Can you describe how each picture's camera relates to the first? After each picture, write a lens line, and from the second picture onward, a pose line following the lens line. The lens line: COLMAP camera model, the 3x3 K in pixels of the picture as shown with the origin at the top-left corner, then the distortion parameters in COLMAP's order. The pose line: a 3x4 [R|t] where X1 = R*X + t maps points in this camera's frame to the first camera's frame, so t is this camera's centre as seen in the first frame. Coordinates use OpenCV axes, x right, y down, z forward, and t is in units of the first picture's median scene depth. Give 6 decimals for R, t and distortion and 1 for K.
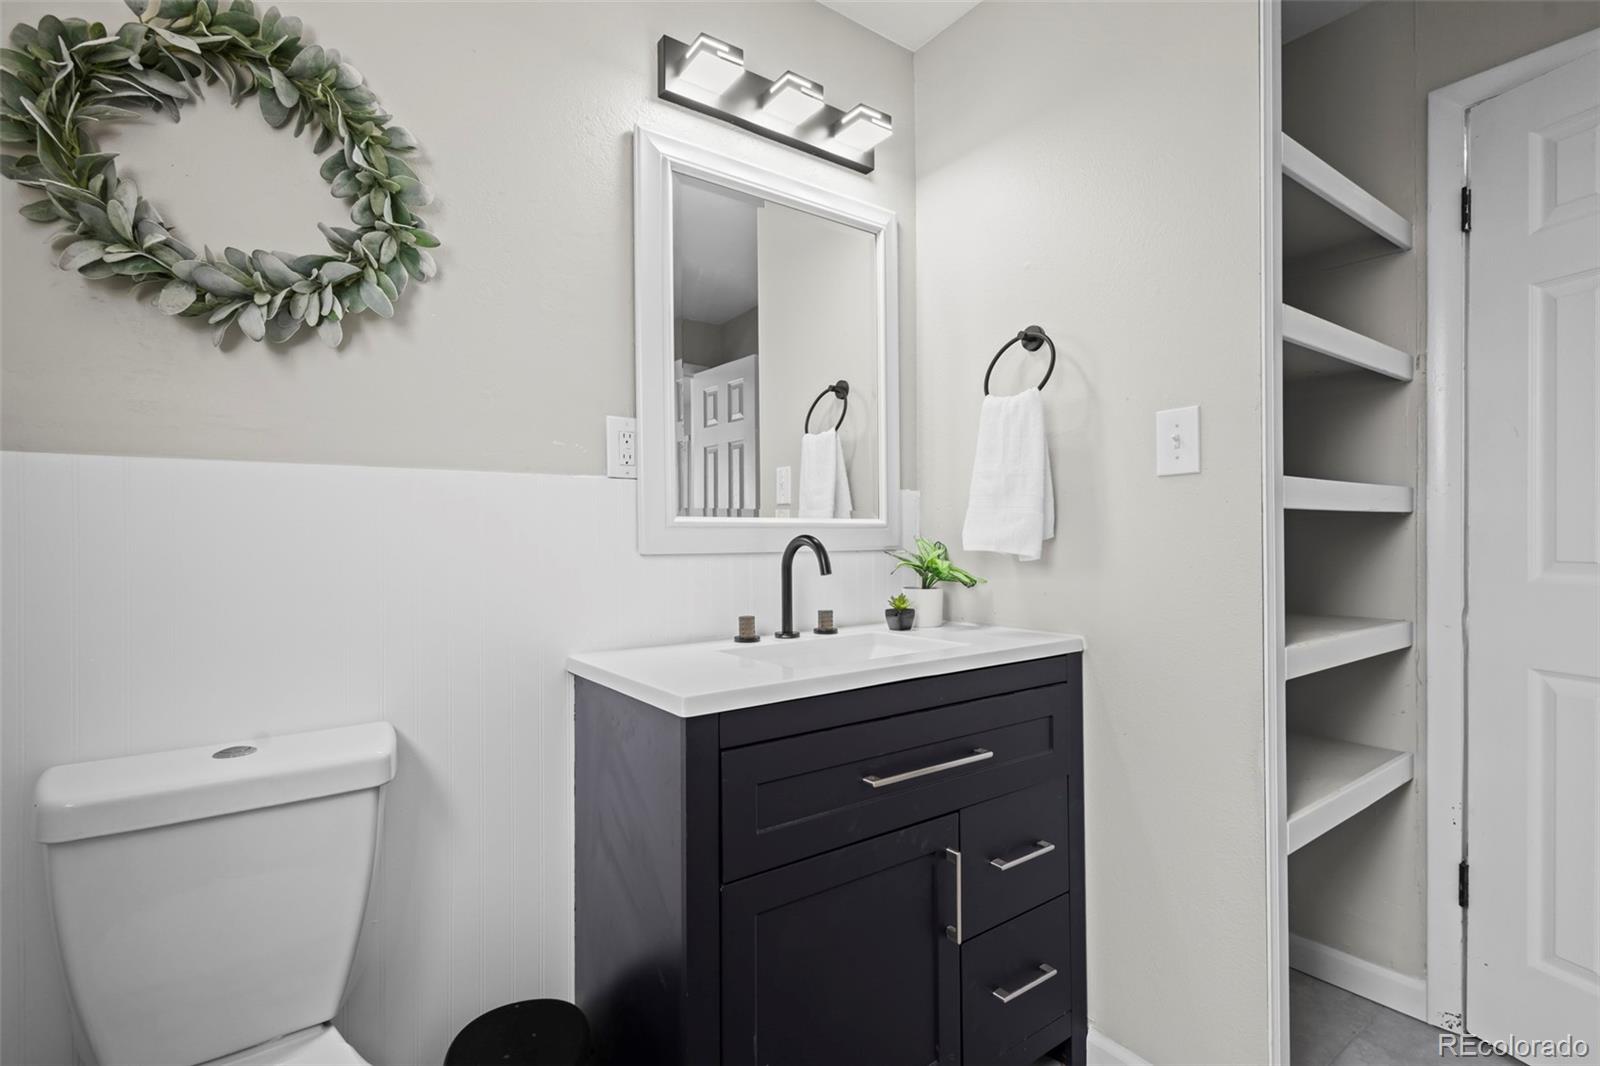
lens RADIAL K [[737.5, 0, 799.4], [0, 737.5, 536.6], [0, 0, 1]] dist [0.005756, -0.001219]
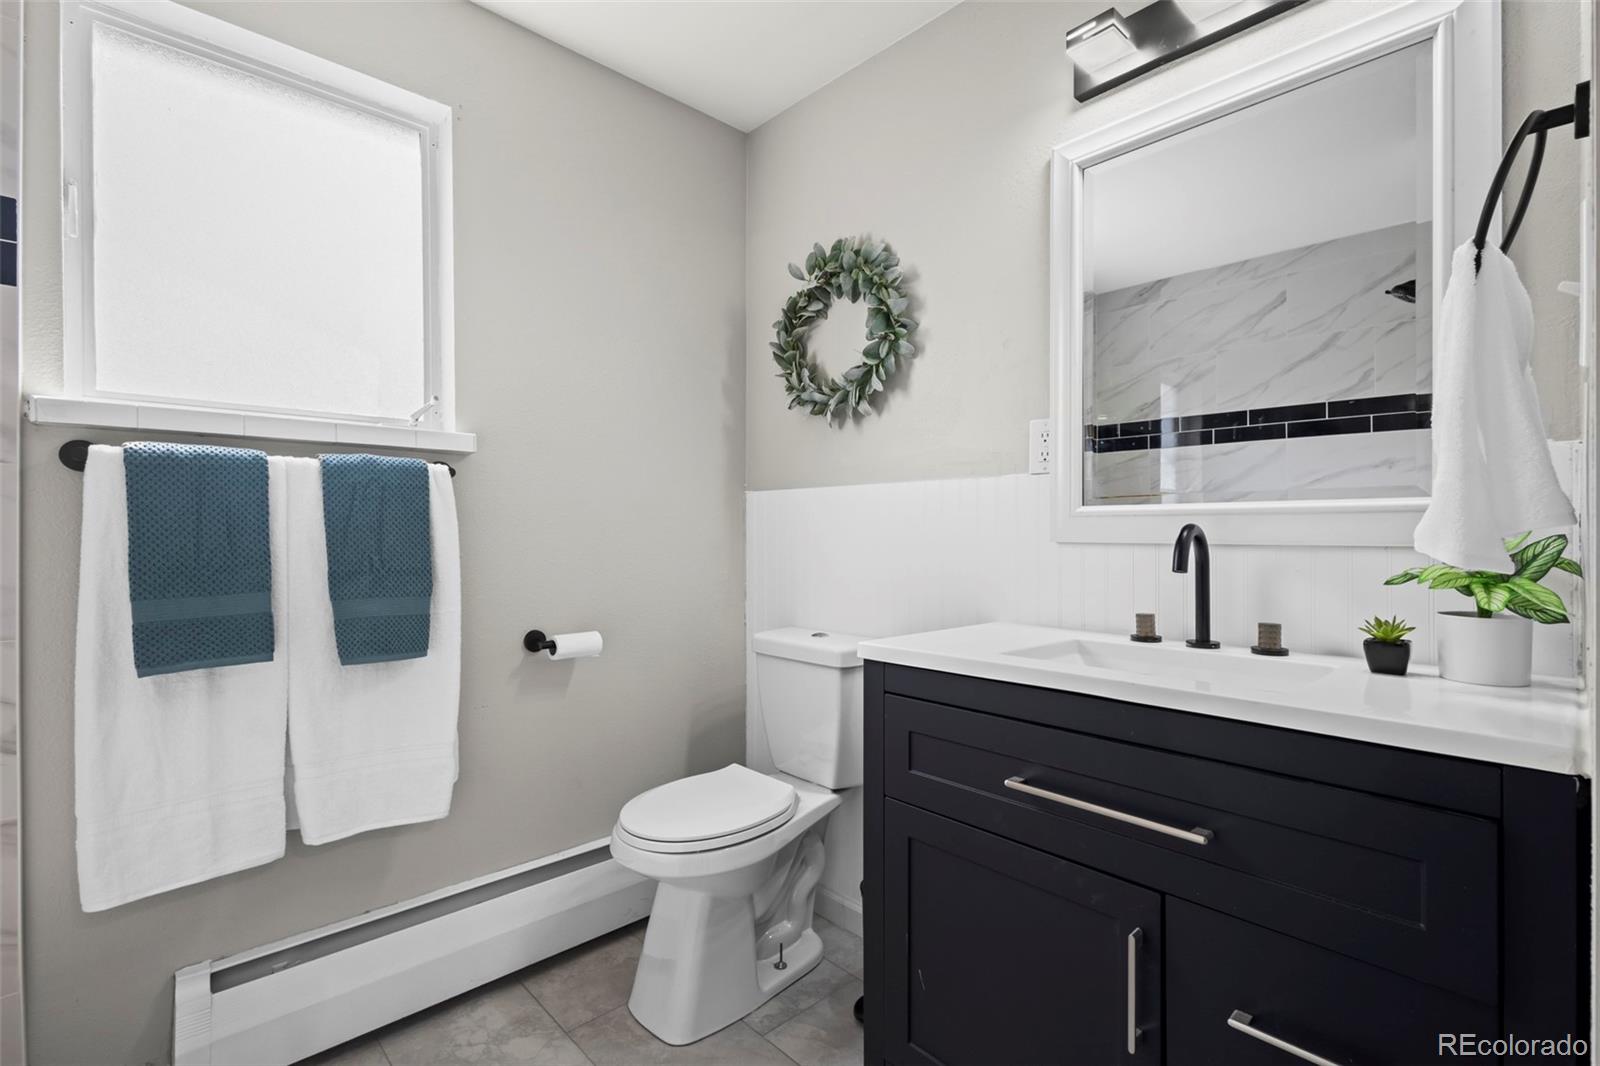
lens RADIAL K [[737.5, 0, 800.0], [0, 737.5, 531.3], [0, 0, 1]] dist [0.005756, -0.001219]
pose [[0.123688, 0.008432, -0.992285, 0.780924], [0.003093, 0.999956, 0.008883, -0.002655], [0.992316, -0.004168, 0.123656, 0.466778]]
